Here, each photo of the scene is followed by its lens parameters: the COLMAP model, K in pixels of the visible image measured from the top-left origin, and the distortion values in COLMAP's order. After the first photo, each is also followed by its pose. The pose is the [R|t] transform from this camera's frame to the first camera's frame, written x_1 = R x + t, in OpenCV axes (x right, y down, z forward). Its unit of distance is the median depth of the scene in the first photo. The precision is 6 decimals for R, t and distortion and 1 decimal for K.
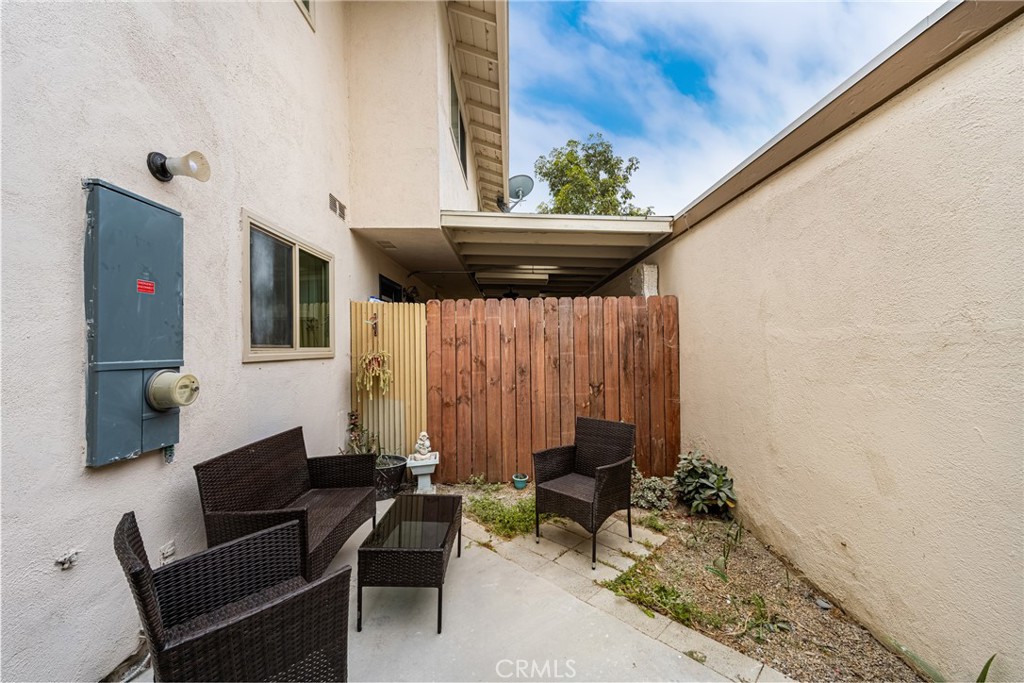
lens RADIAL K [[406.5, 0, 512.8], [0, 406.5, 344.0], [0, 0, 1]] dist [0.003231, -0.000492]
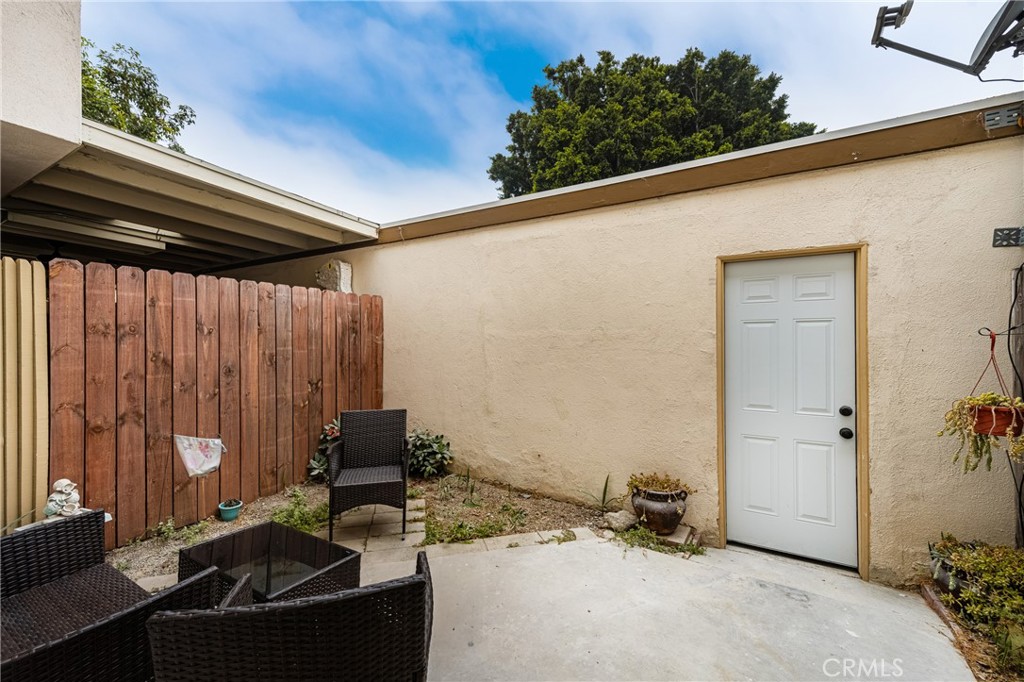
lens RADIAL K [[406.5, 0, 538.6], [0, 406.5, 345.3], [0, 0, 1]] dist [0.003231, -0.000492]
pose [[0.476590, 0.006042, 0.879105, -0.384039], [-0.008338, 0.999962, -0.002352, 0.014011], [-0.879086, -0.006209, 0.476623, 0.095055]]
